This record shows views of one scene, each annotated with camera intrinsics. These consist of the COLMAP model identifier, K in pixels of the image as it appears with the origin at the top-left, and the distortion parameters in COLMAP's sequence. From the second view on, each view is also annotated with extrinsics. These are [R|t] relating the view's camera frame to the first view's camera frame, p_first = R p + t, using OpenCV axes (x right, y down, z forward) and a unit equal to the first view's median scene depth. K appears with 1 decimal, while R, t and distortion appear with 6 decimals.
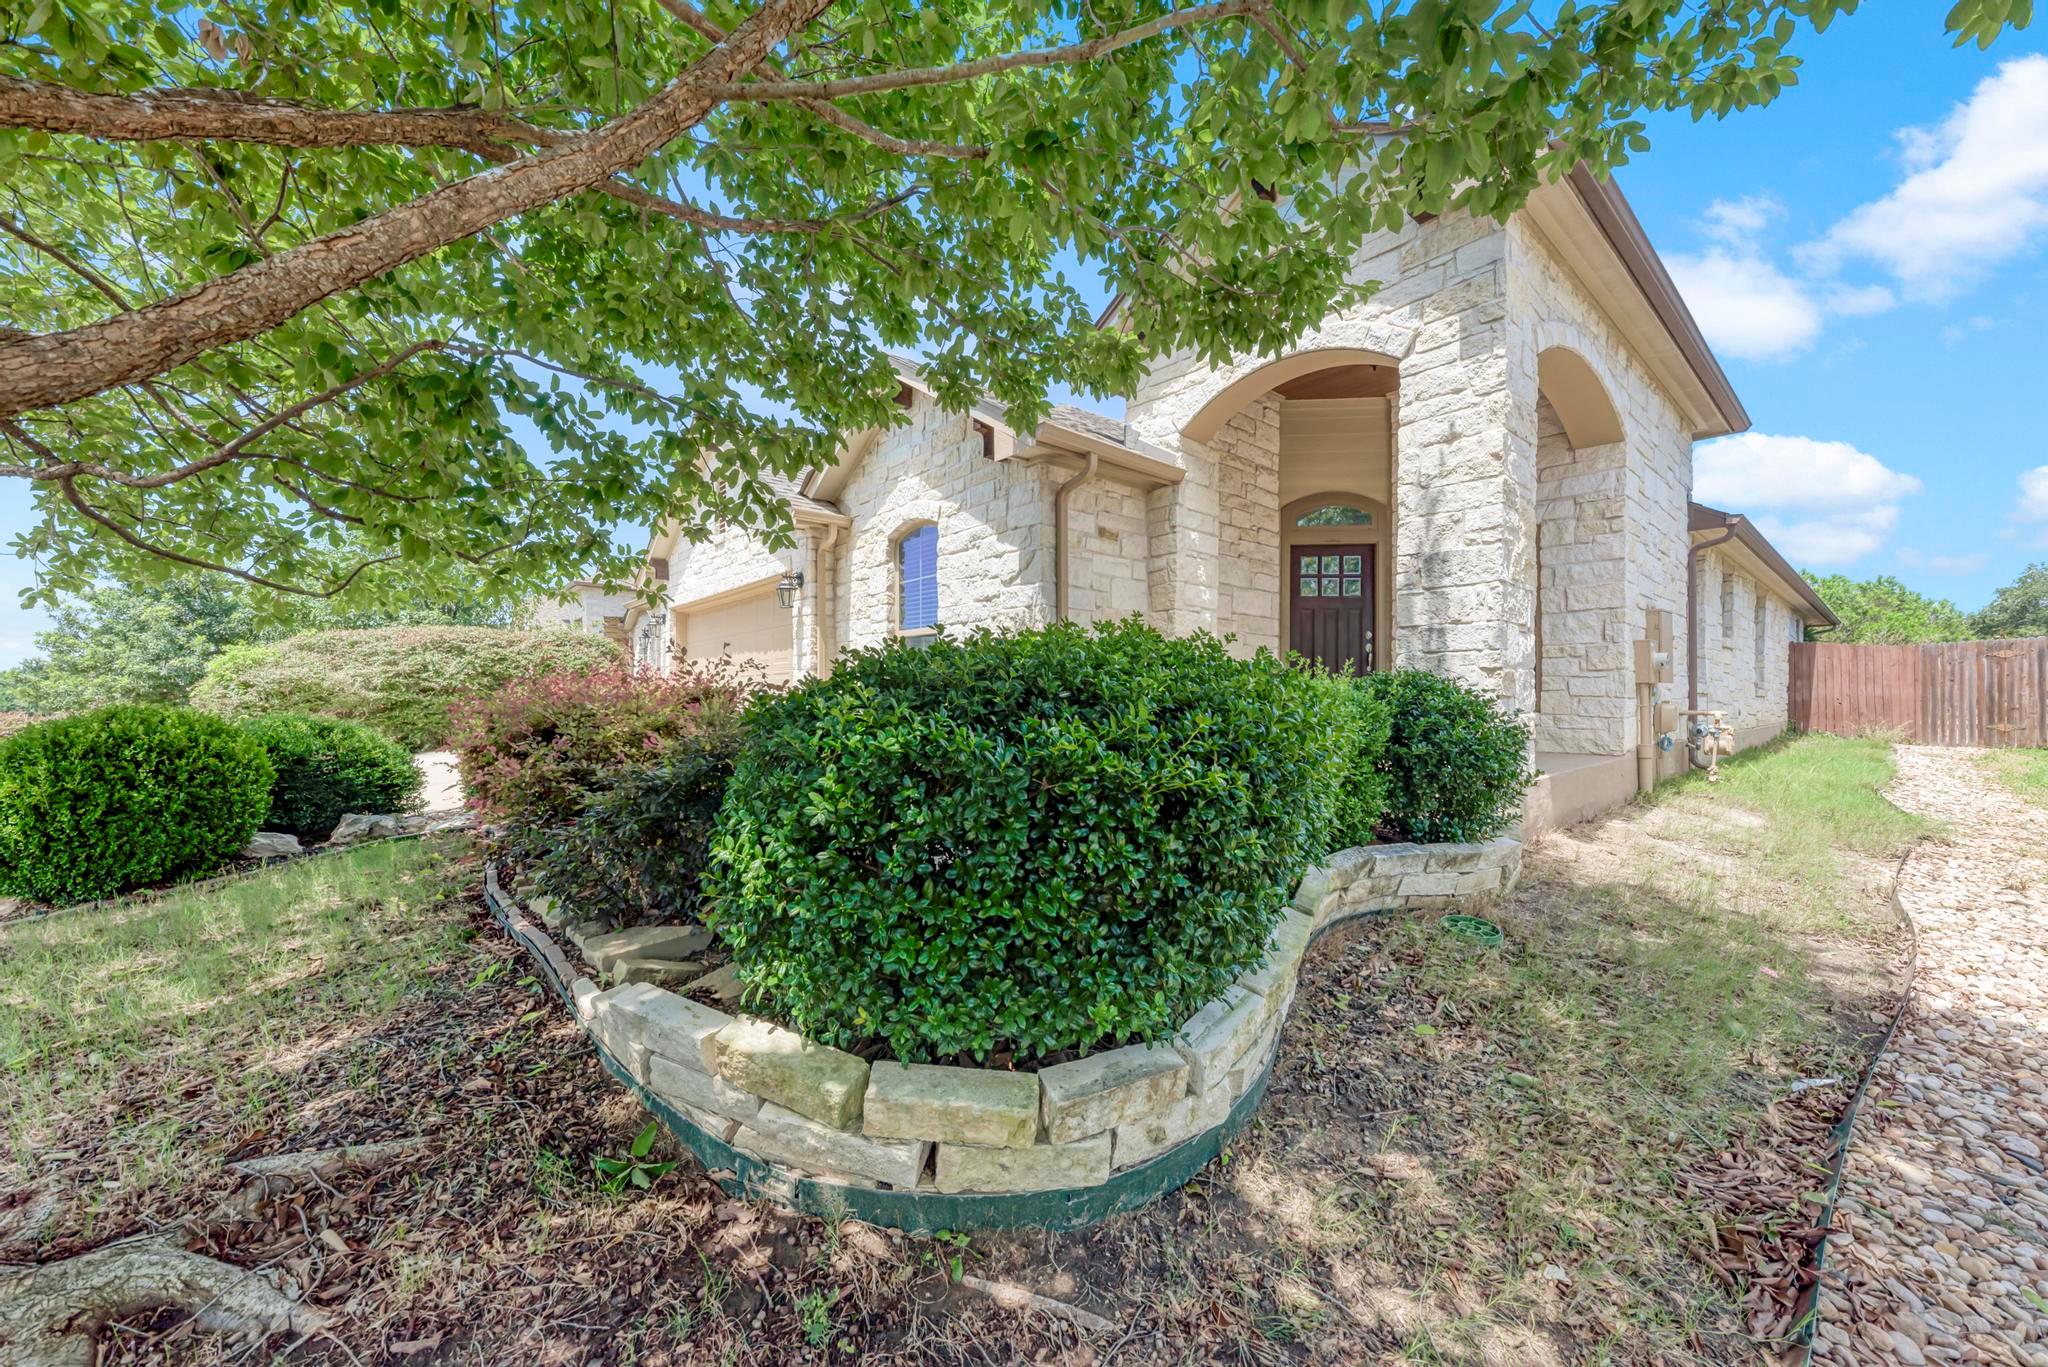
lens RADIAL K [[751.2, 0, 1026.8], [0, 751.2, 696.6], [0, 0, 1]] dist [0.006462, -0.000157]
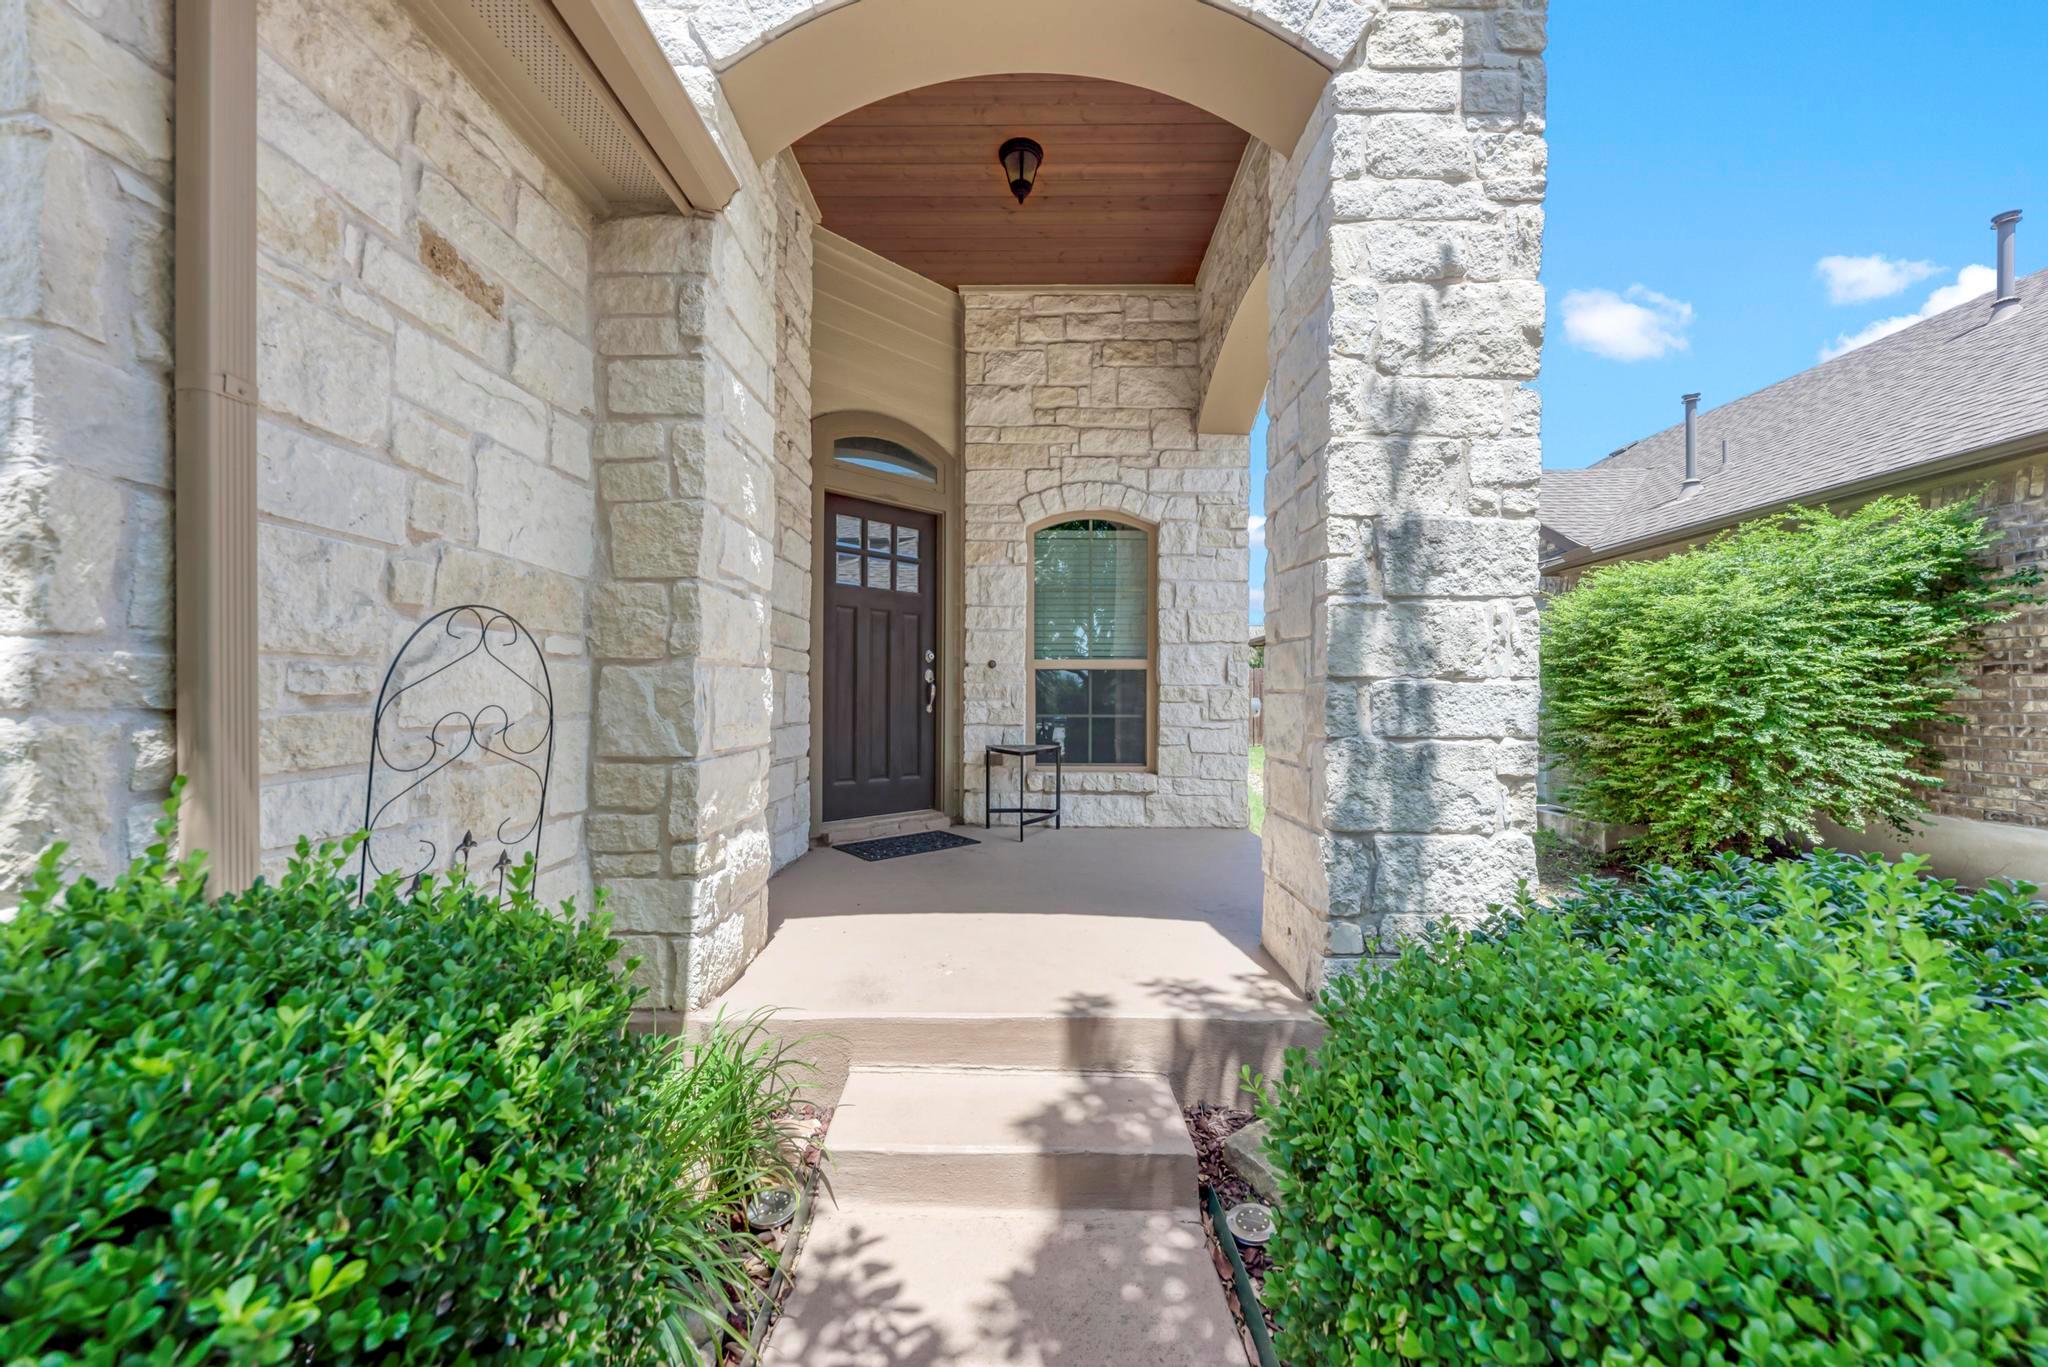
lens RADIAL K [[751.2, 0, 1026.8], [0, 751.2, 696.6], [0, 0, 1]] dist [0.006462, -0.000157]
pose [[0.658105, -0.000558, 0.752926, 0.037709], [-0.004099, 0.999982, 0.004323, -0.068670], [-0.752915, -0.005931, 0.658091, 0.704454]]
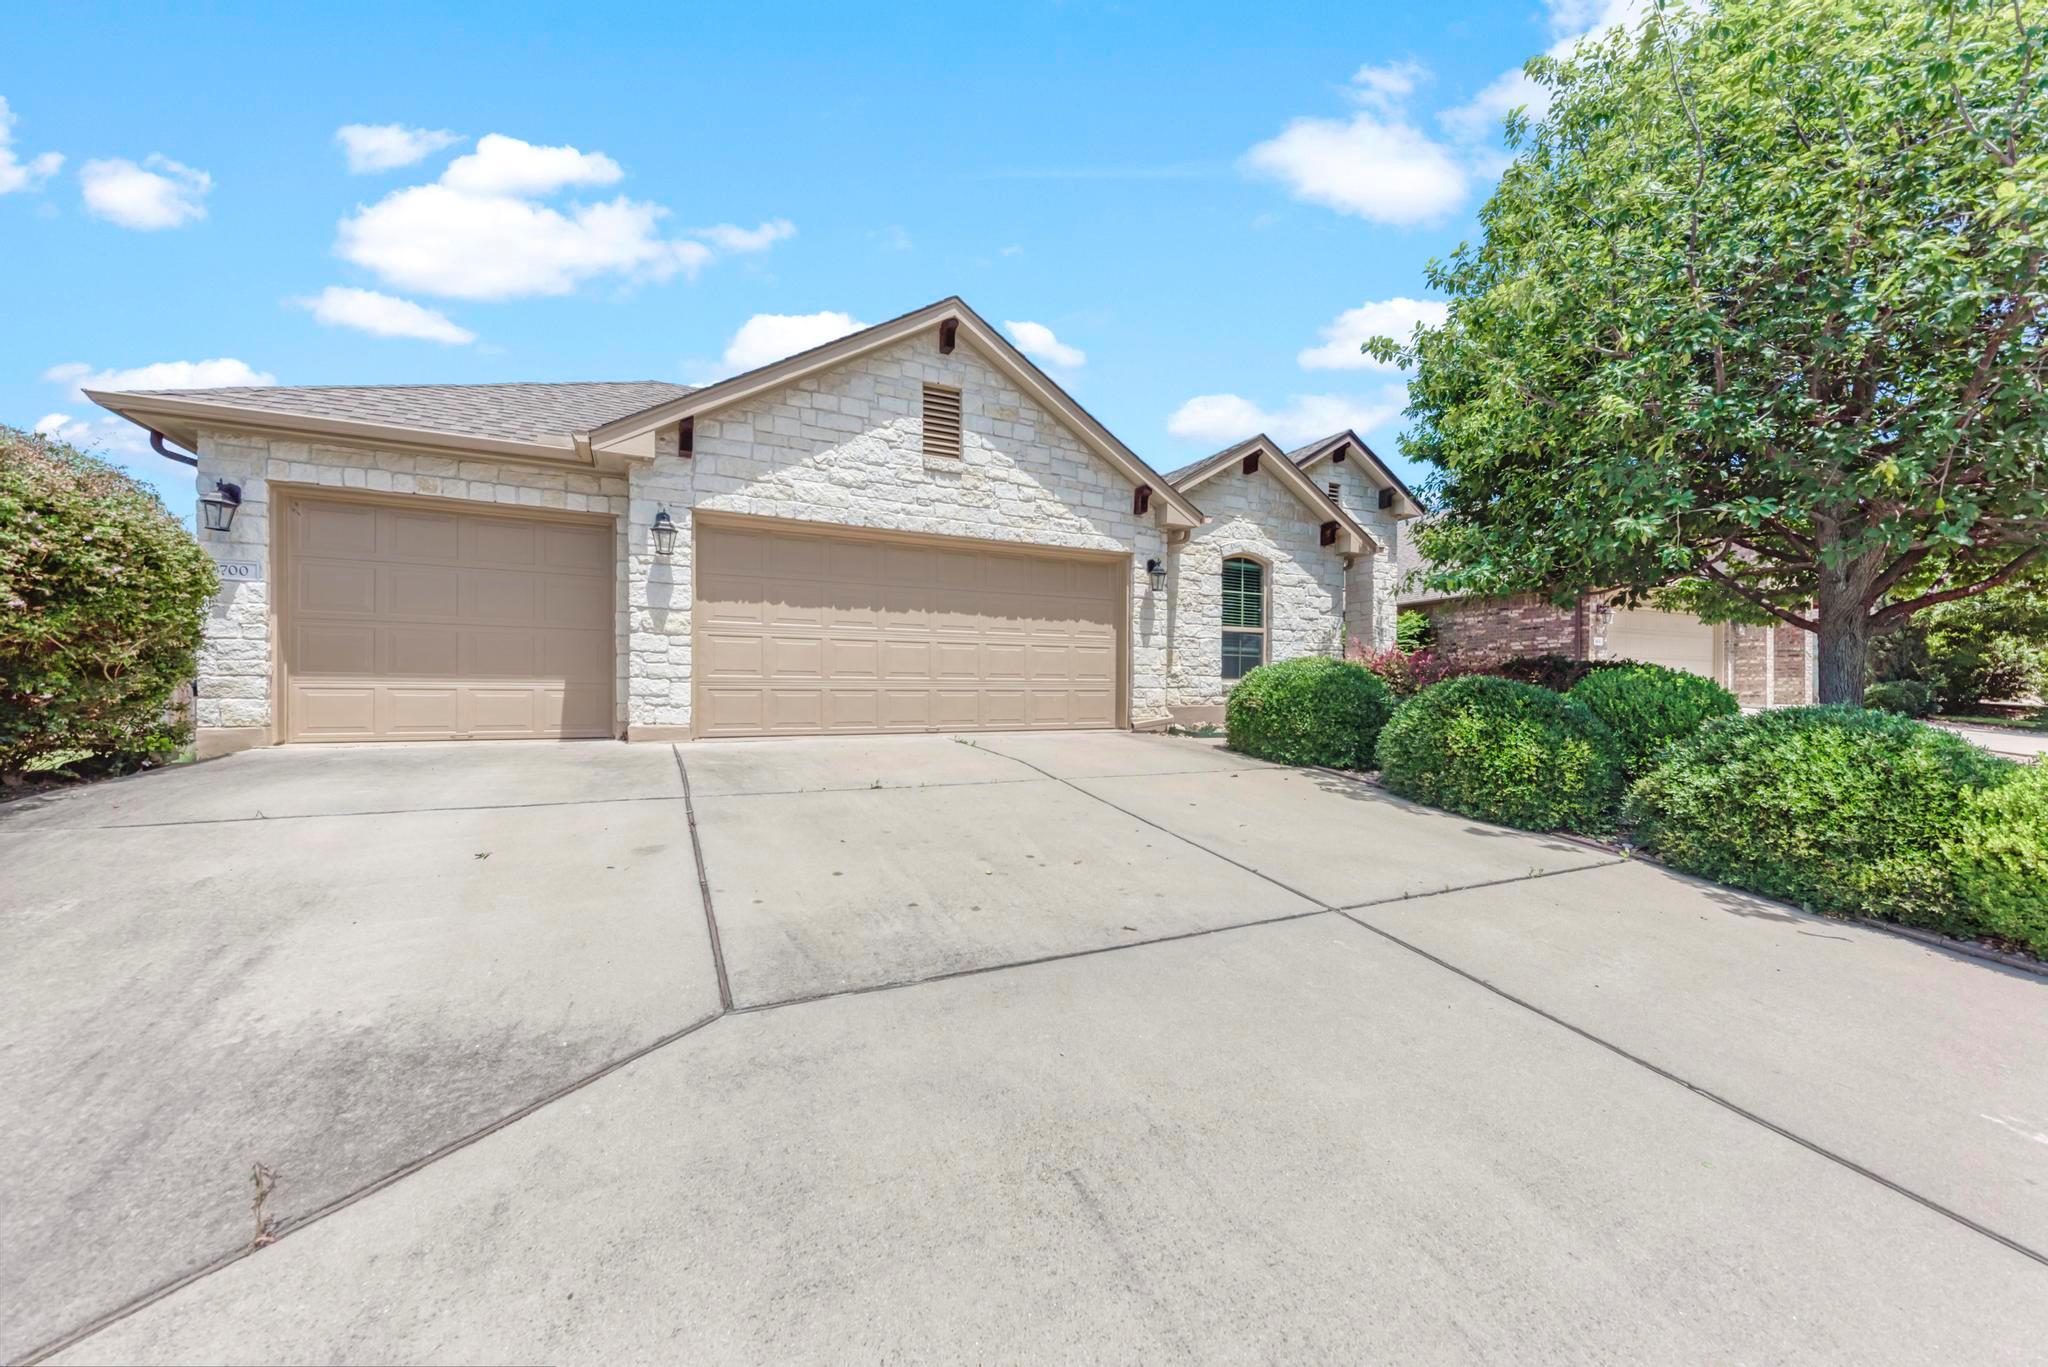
lens RADIAL K [[751.2, 0, 1026.8], [0, 751.2, 696.6], [0, 0, 1]] dist [0.006462, -0.000157]
pose [[0.239695, -0.003069, 0.970843, -2.090628], [-0.002840, 0.999989, 0.003862, 0.050736], [-0.970844, -0.003683, 0.239683, 1.334050]]
